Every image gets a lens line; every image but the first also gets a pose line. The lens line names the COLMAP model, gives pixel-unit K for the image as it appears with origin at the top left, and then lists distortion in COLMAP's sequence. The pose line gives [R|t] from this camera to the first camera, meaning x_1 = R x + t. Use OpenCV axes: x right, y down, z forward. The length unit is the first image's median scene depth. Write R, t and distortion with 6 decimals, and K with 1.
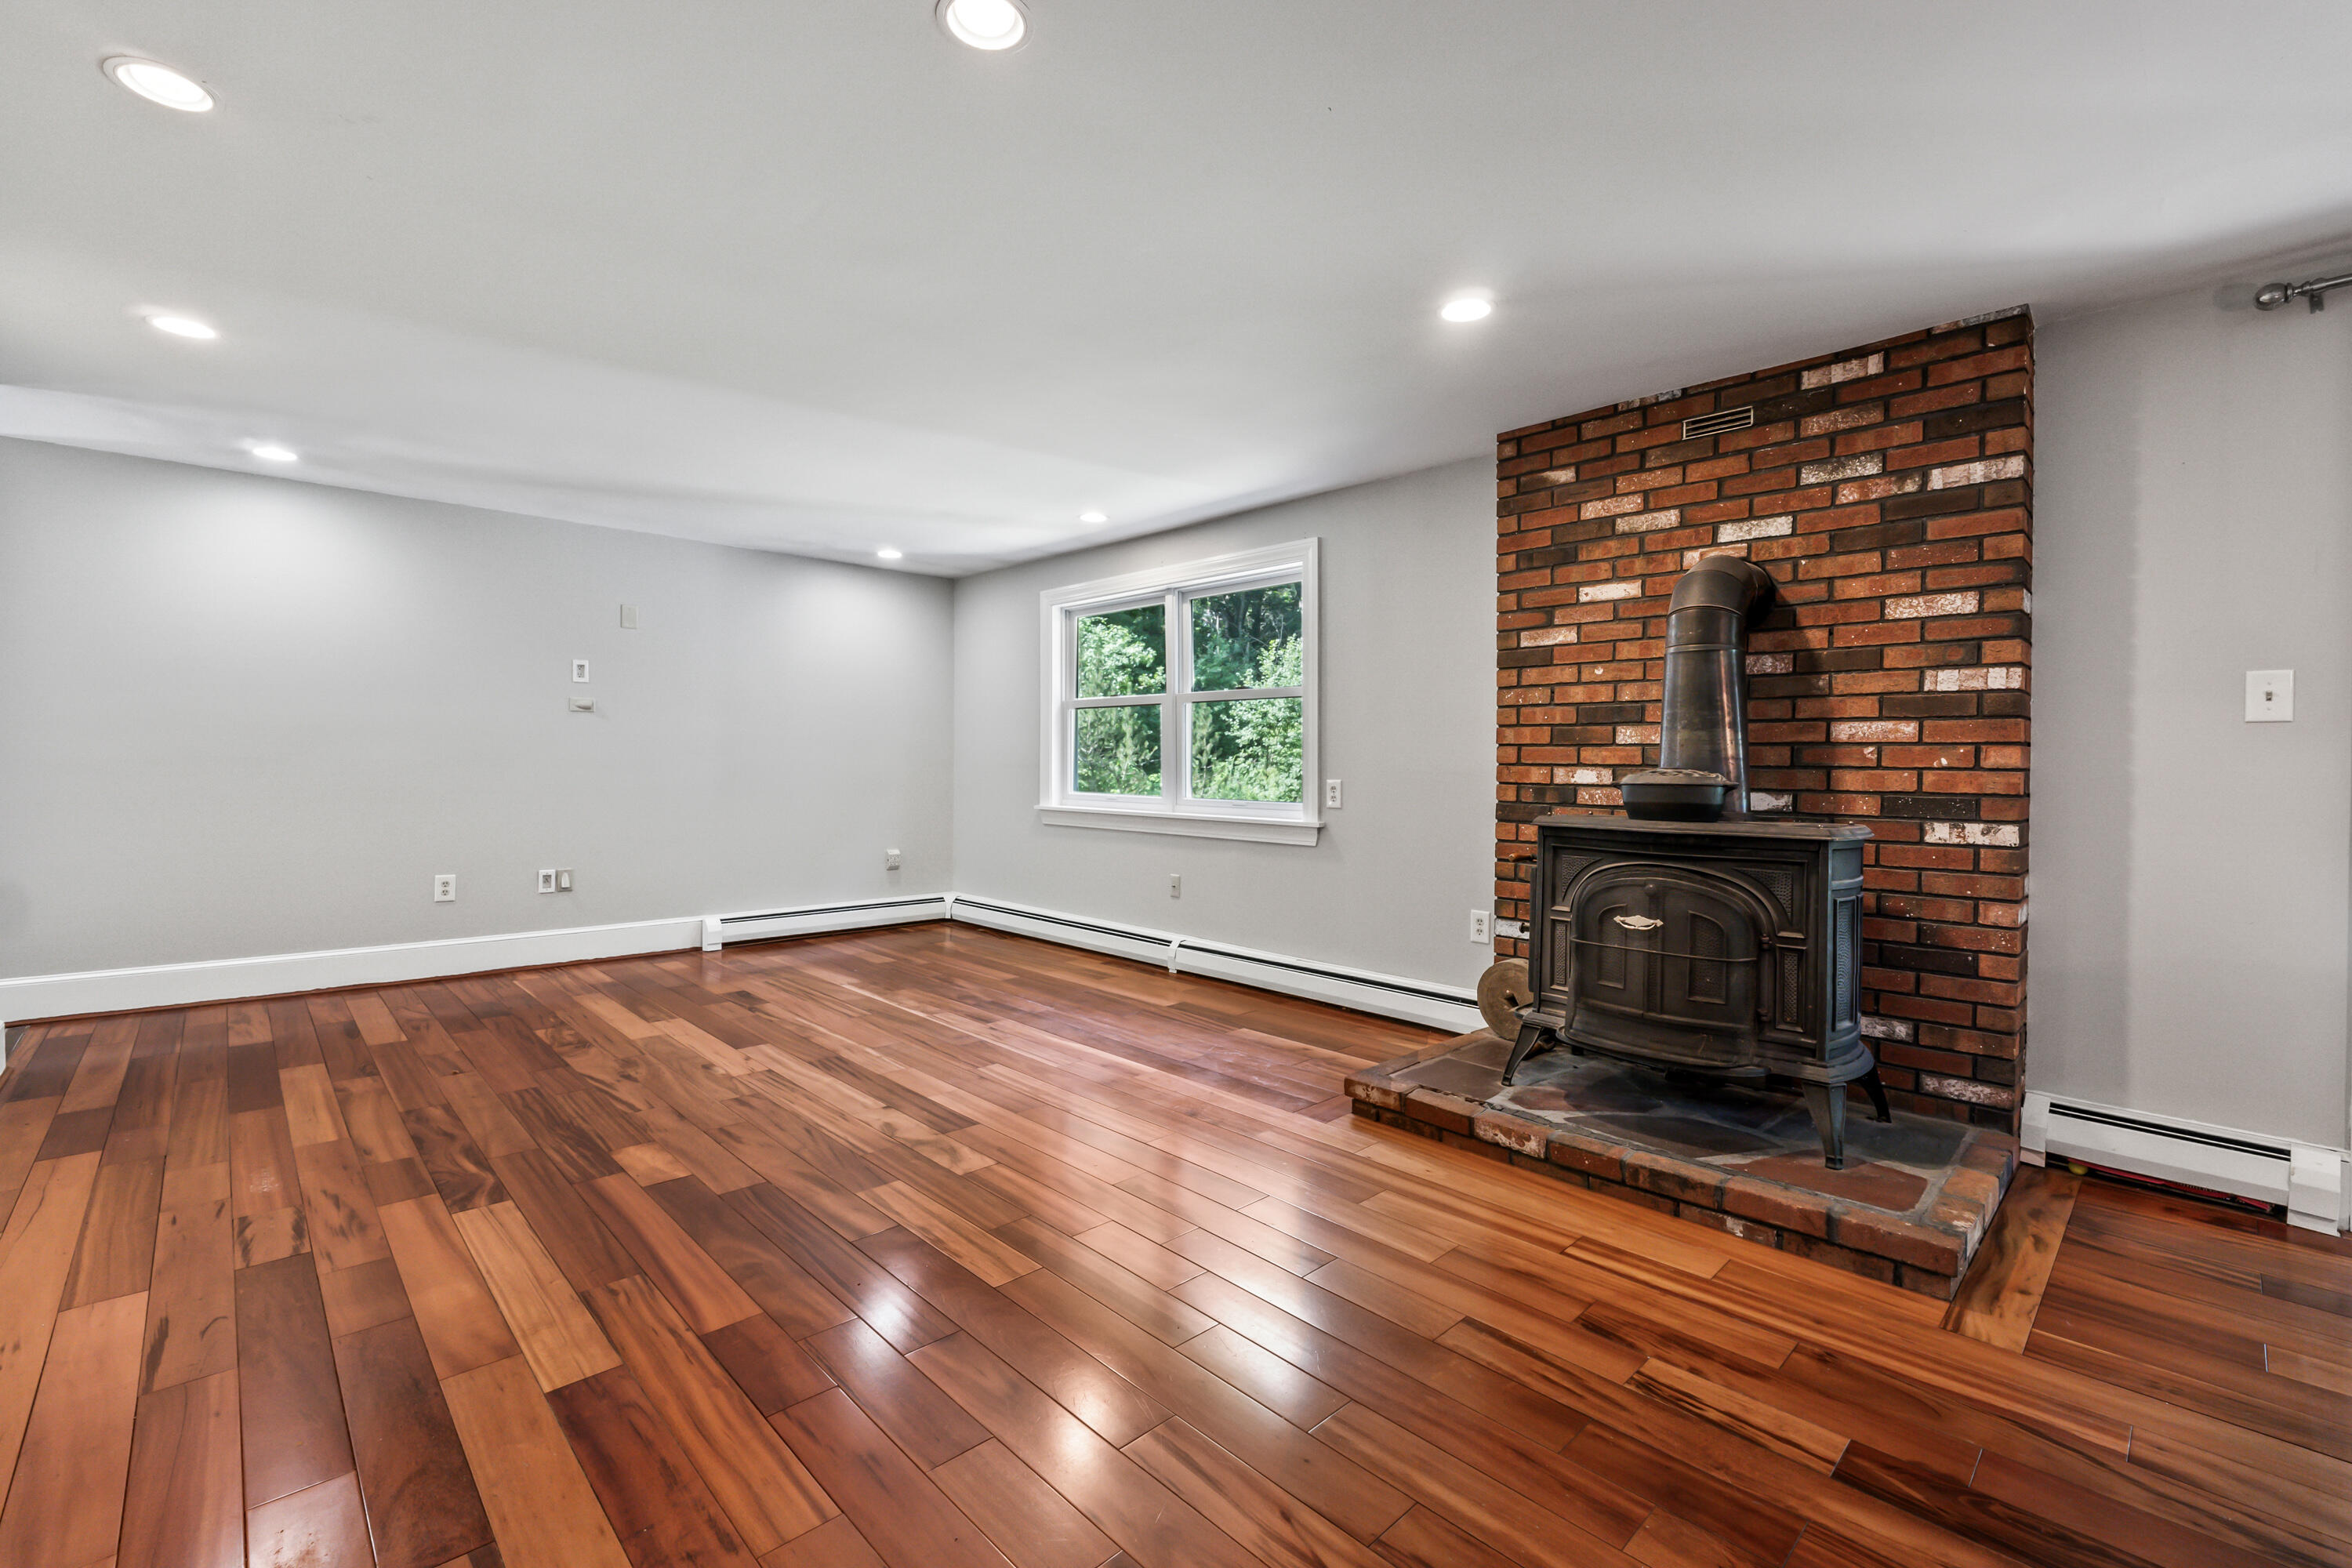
lens RADIAL K [[989.5, 0, 1179.9], [0, 989.5, 763.4], [0, 0, 1]] dist [-0.001074, -0.000077]
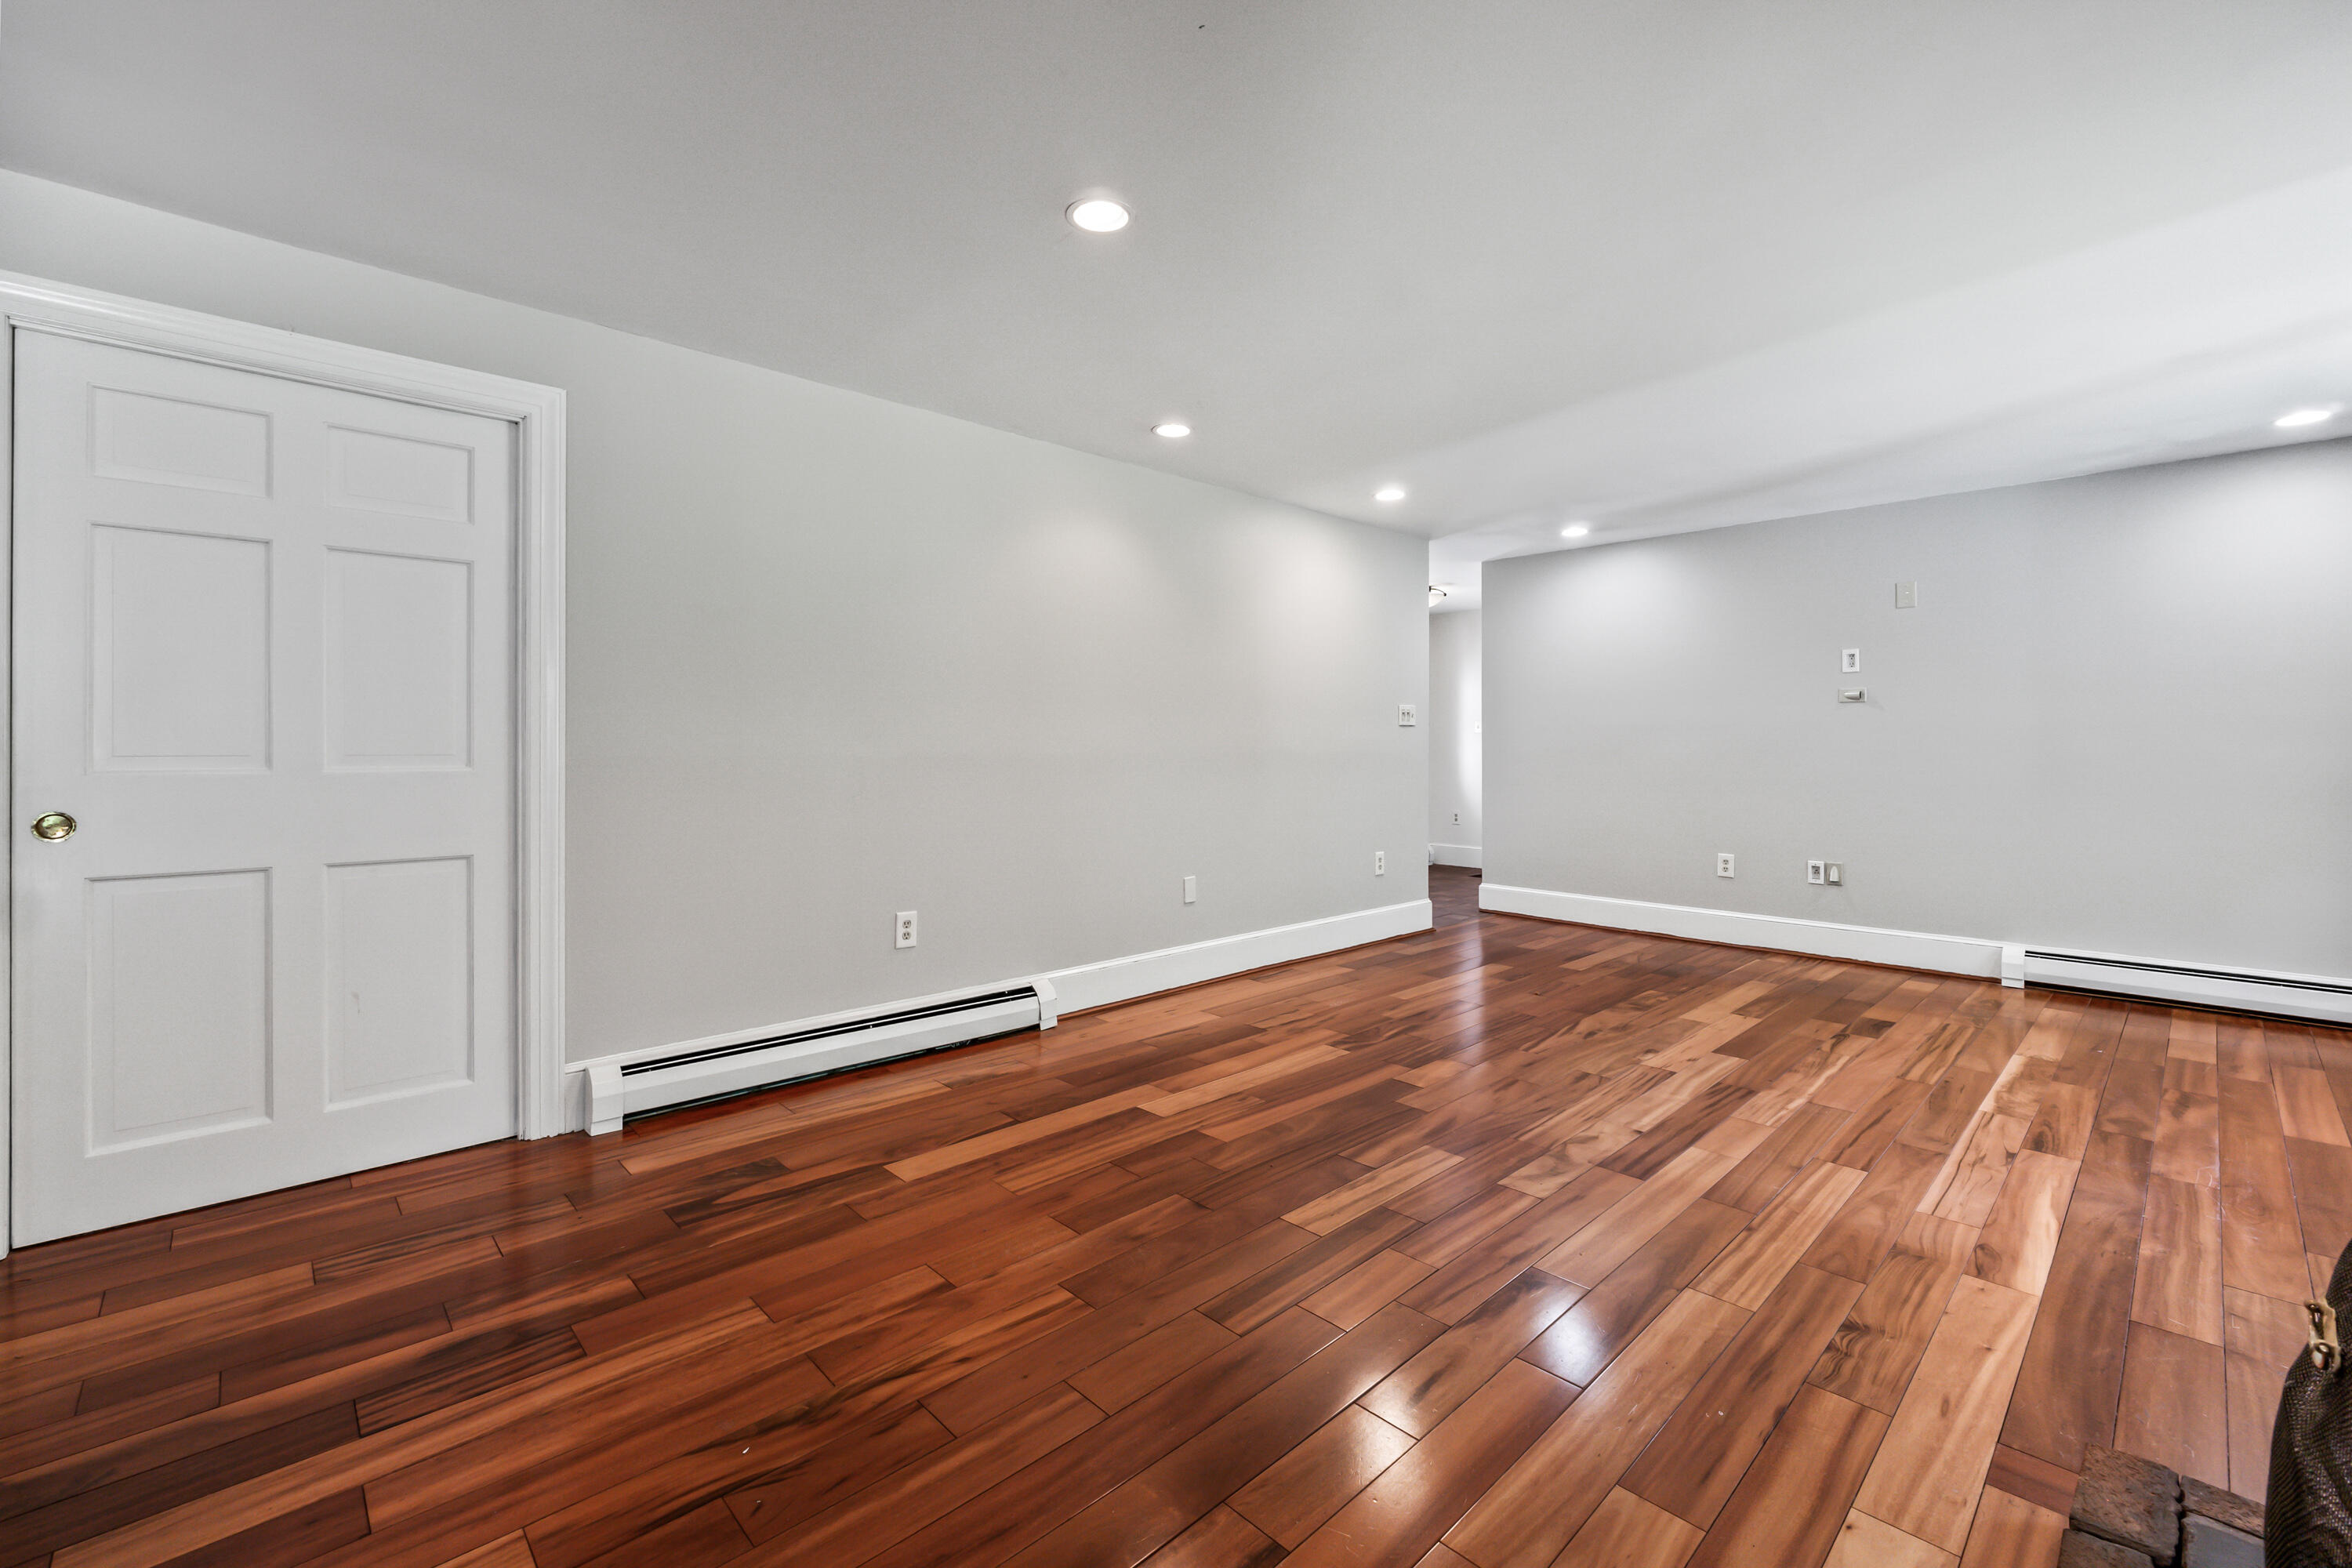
lens RADIAL K [[989.5, 0, 1179.9], [0, 989.5, 763.4], [0, 0, 1]] dist [-0.001074, -0.000077]
pose [[0.000117, 0.005922, -0.999982, 0.606657], [-0.001156, 0.999982, 0.005922, 0.004323], [0.999999, 0.001155, 0.000123, 0.575065]]
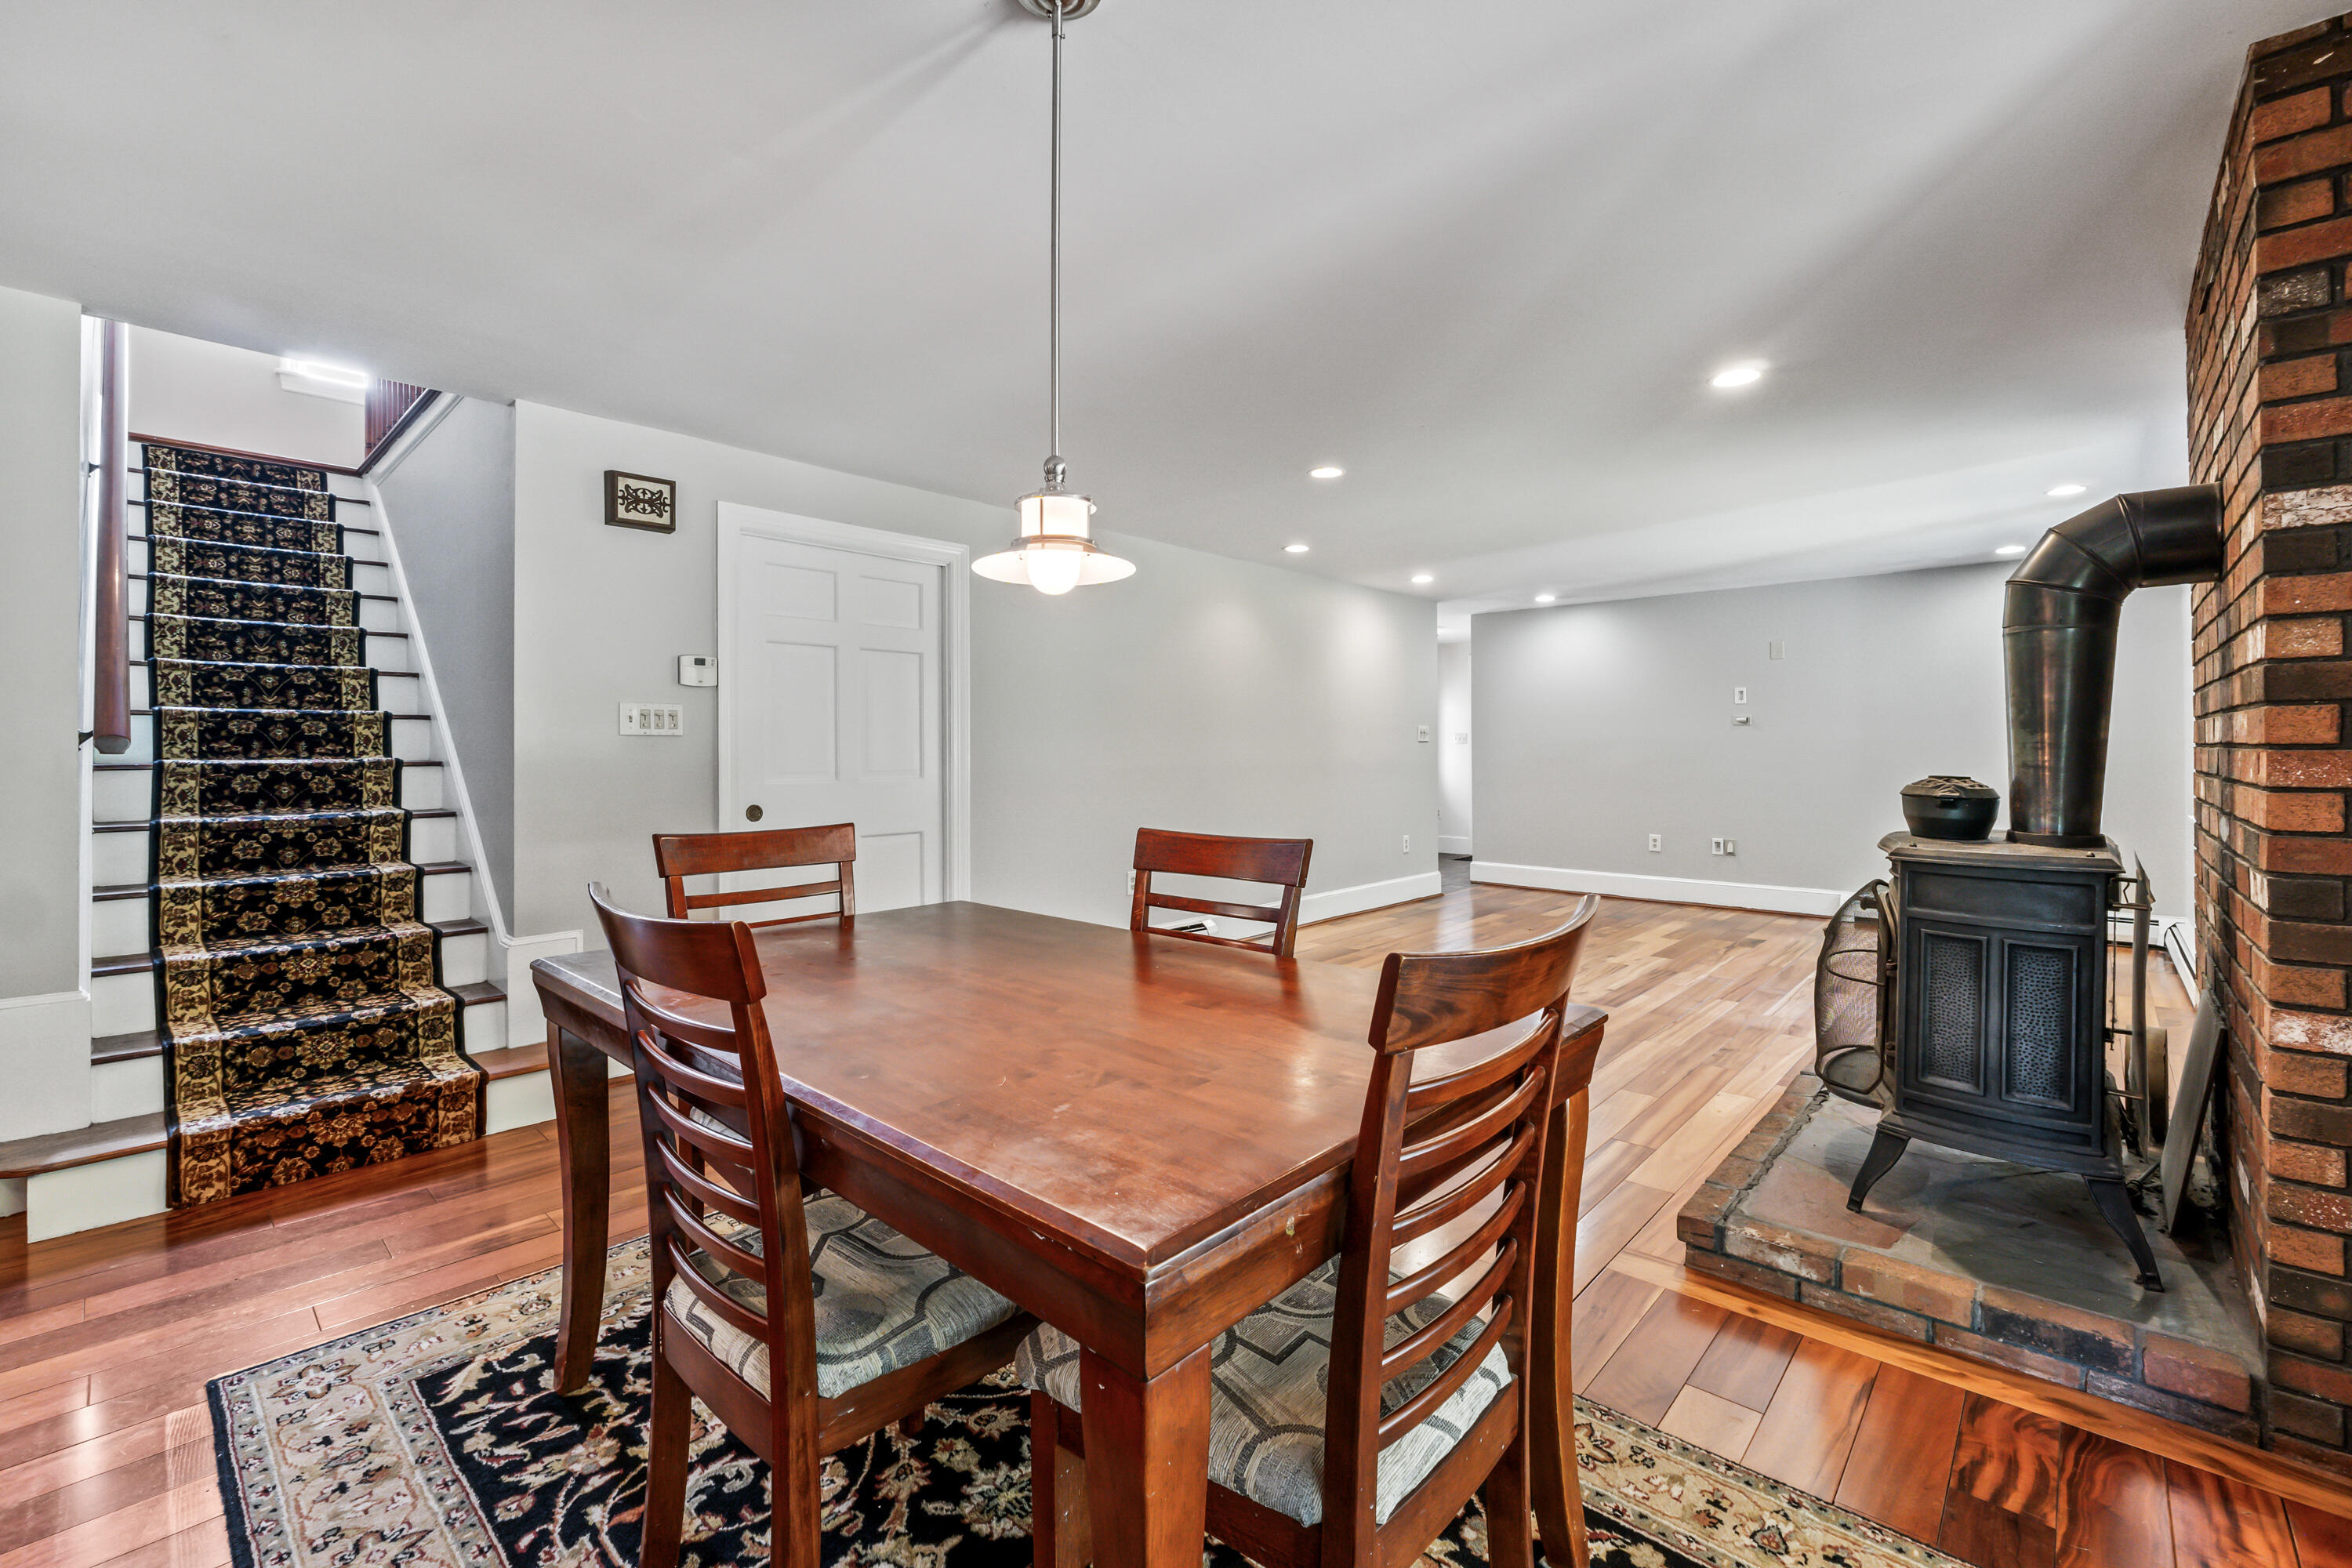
lens RADIAL K [[989.5, 0, 1179.9], [0, 989.5, 763.4], [0, 0, 1]] dist [-0.001074, -0.000077]
pose [[0.063609, 0.001768, -0.997973, 1.176801], [0.003772, 0.999991, 0.002012, -0.008091], [0.997968, -0.003892, 0.063602, 0.240604]]
